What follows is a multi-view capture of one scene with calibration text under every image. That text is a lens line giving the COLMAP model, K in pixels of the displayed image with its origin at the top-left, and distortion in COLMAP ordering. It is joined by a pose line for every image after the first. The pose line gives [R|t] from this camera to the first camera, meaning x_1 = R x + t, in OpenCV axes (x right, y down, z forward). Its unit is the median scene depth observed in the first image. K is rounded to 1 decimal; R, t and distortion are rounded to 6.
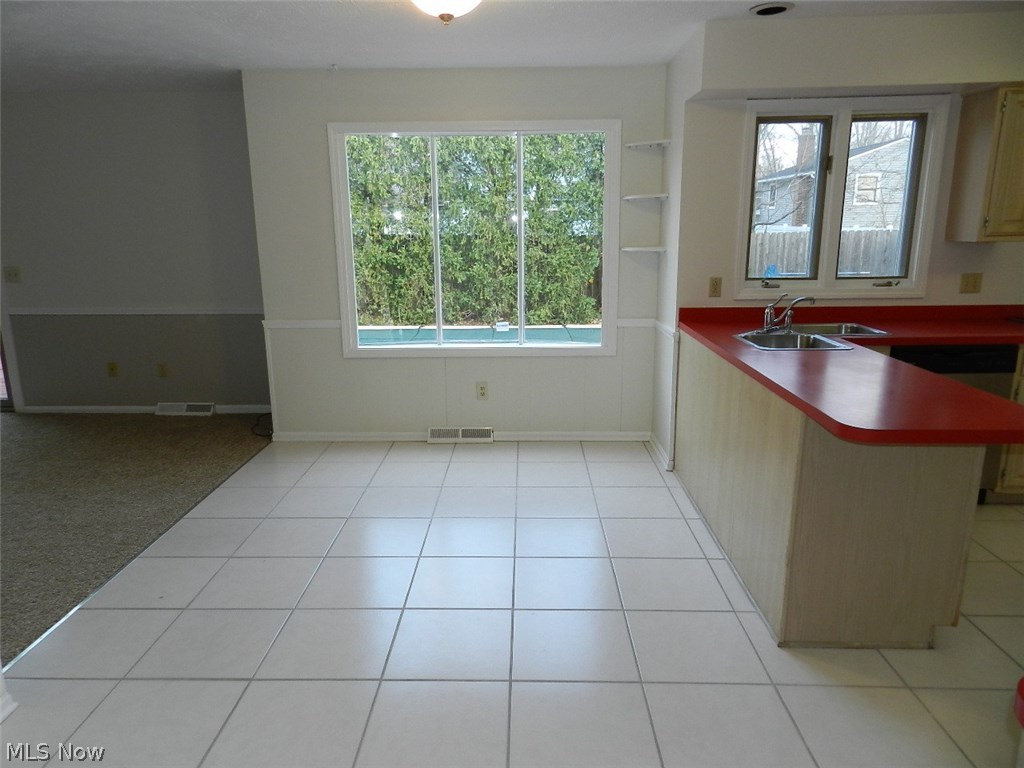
lens RADIAL K [[695.0, 0, 512.8], [0, 695.0, 391.4], [0, 0, 1]] dist [0.032655, -0.016731]
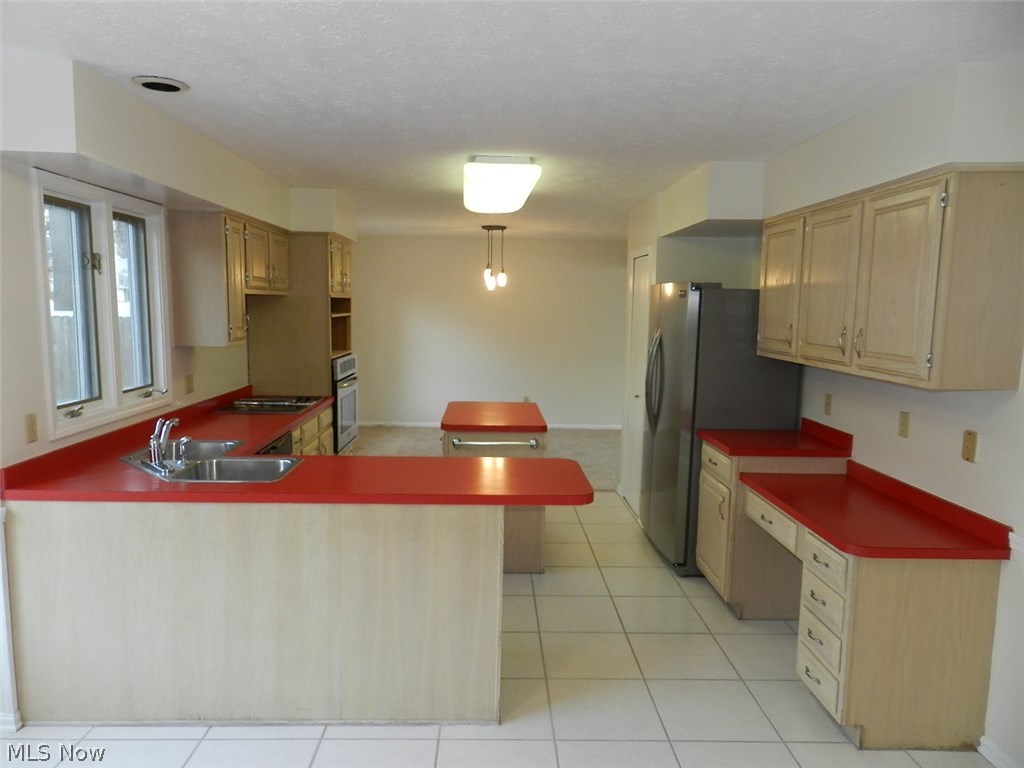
lens RADIAL K [[695.0, 0, 510.3], [0, 695.0, 385.9], [0, 0, 1]] dist [0.032655, -0.016731]
pose [[-0.046887, -0.105841, 0.993277, -0.409236], [0.216668, 0.969619, 0.113548, -0.168496], [-0.975119, 0.220536, -0.022531, 0.564731]]
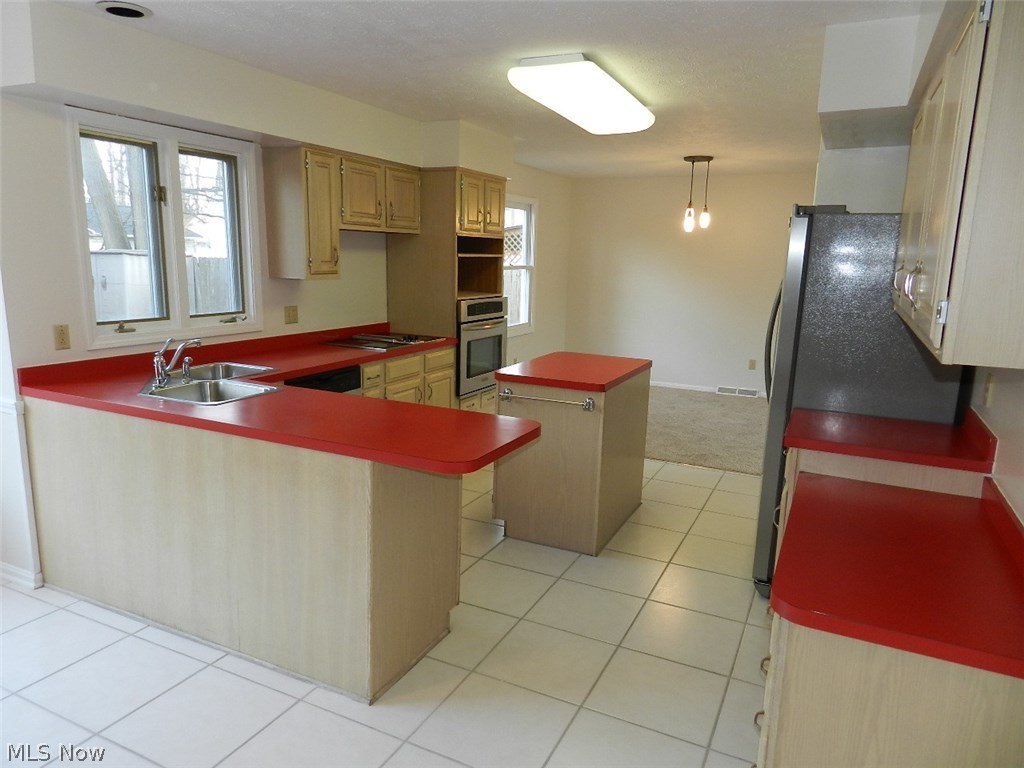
lens RADIAL K [[695.0, 0, 512.5], [0, 695.0, 385.9], [0, 0, 1]] dist [0.032655, -0.016731]
pose [[0.418427, -0.148052, 0.896102, -0.213793], [0.180643, 0.980479, 0.077643, -0.066894], [-0.890105, 0.129387, 0.437004, 0.220040]]
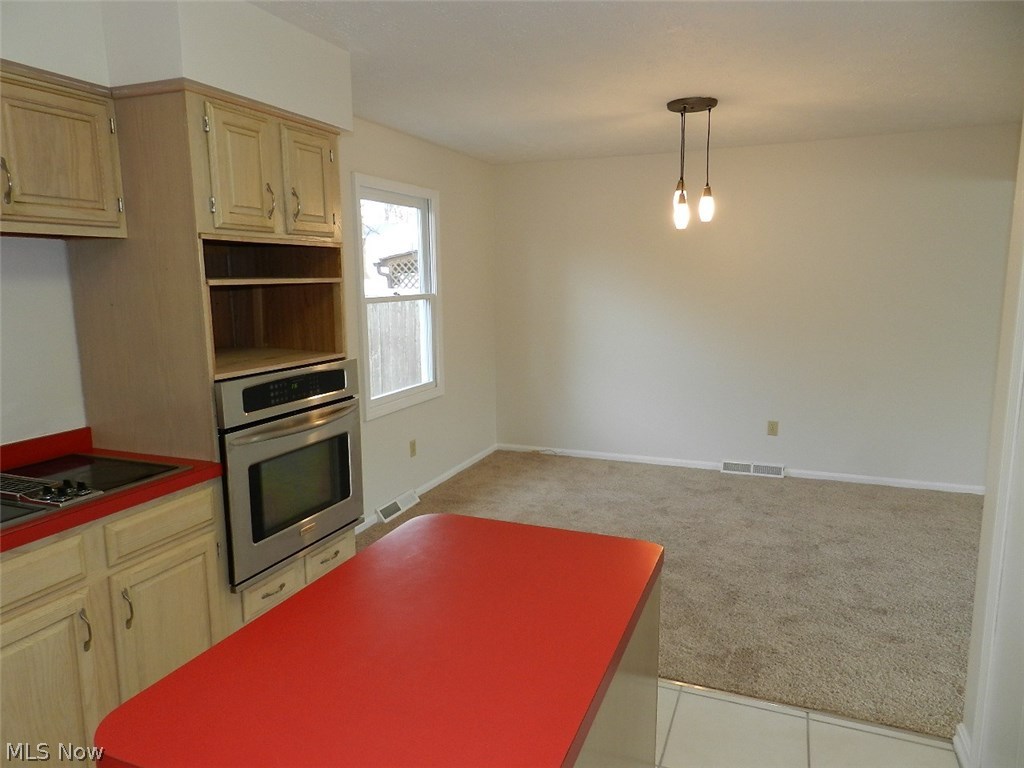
lens RADIAL K [[695.0, 0, 516.2], [0, 695.0, 384.8], [0, 0, 1]] dist [0.032655, -0.016731]
pose [[0.354031, -0.134763, 0.925473, 0.466729], [0.220634, 0.973667, 0.057379, -0.115227], [-0.908836, 0.183877, 0.374442, 0.404437]]
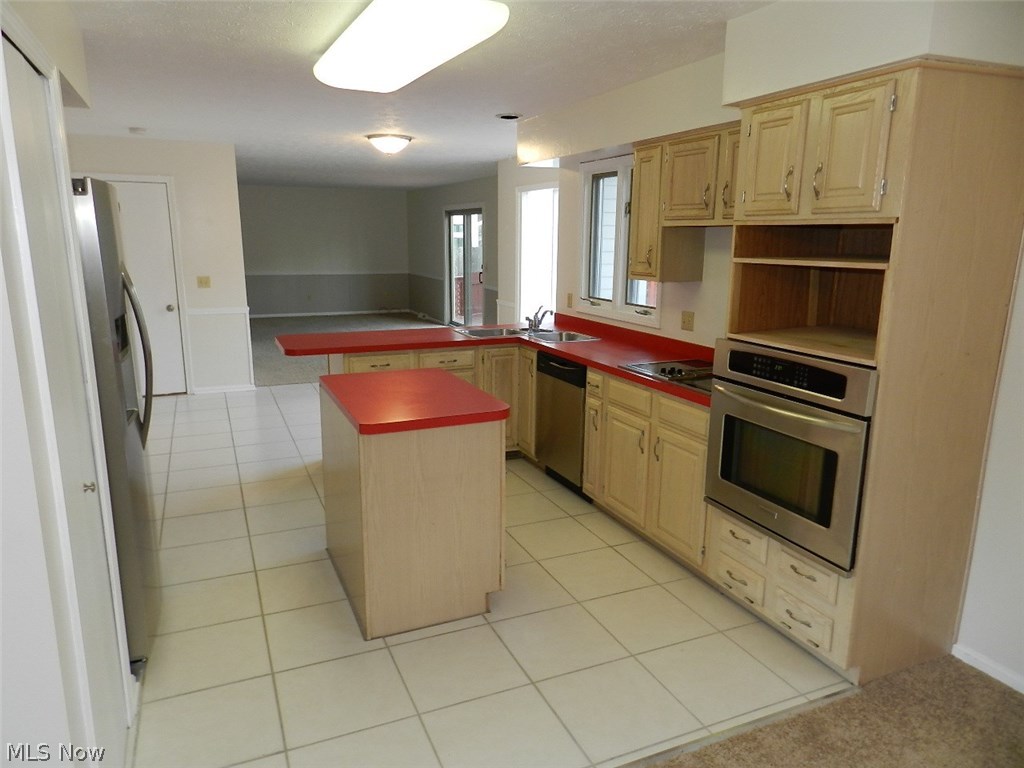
lens RADIAL K [[695.0, 0, 511.3], [0, 695.0, 387.7], [0, 0, 1]] dist [0.032655, -0.016731]
pose [[0.421598, 0.211328, -0.881813, 1.490786], [-0.225449, 0.966357, 0.123801, -0.129098], [0.878309, 0.146610, 0.455059, 0.319553]]
